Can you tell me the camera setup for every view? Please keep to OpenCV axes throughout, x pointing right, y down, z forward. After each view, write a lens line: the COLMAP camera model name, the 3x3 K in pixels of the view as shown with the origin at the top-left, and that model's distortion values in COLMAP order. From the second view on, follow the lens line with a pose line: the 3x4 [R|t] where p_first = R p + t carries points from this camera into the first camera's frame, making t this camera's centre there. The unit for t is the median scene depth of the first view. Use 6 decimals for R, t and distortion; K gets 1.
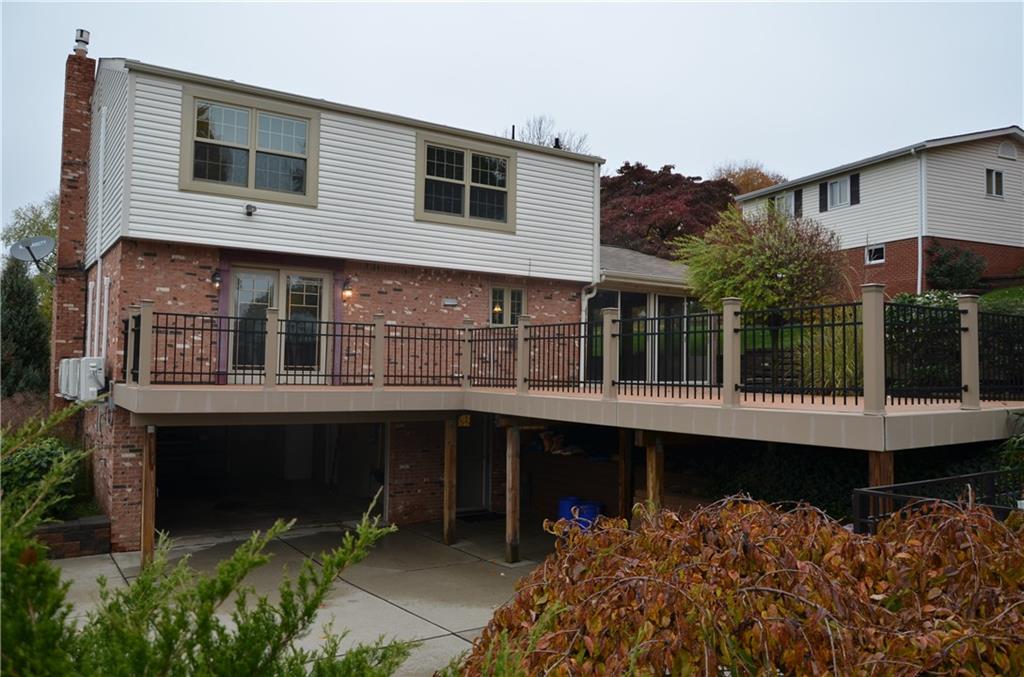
lens RADIAL K [[799.3, 0, 514.0], [0, 799.3, 341.7], [0, 0, 1]] dist [-0.031553, -0.001099]
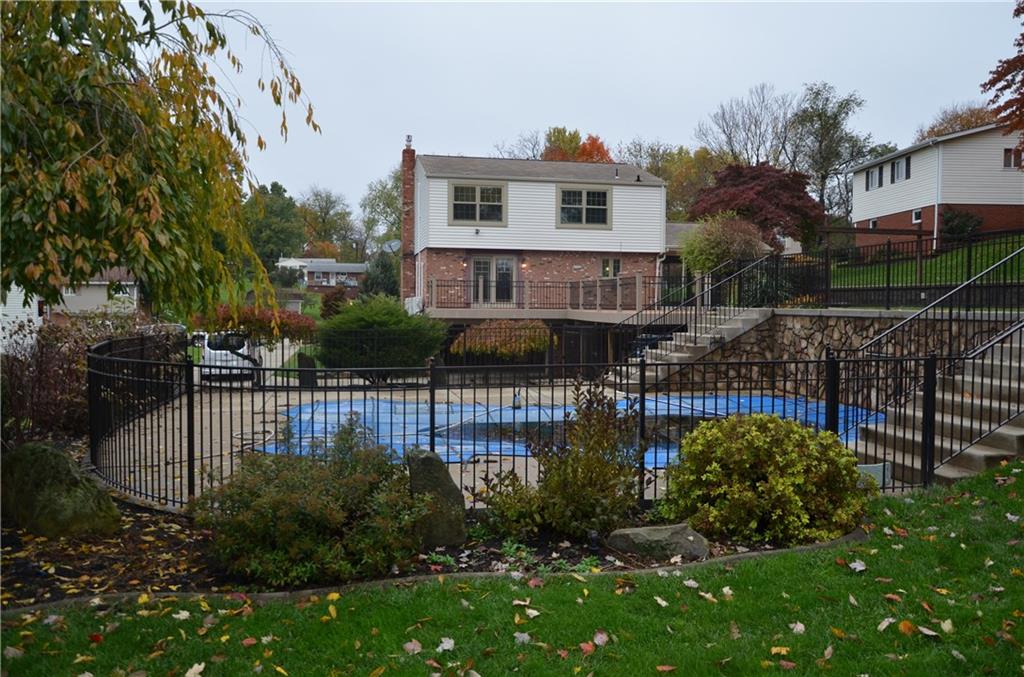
lens RADIAL K [[799.3, 0, 509.6], [0, 799.3, 335.6], [0, 0, 1]] dist [-0.031553, -0.001099]
pose [[0.925874, 0.007463, -0.377759, 0.497232], [0.021079, 0.997228, 0.071363, -0.023764], [0.377244, -0.074036, 0.923150, -0.880426]]
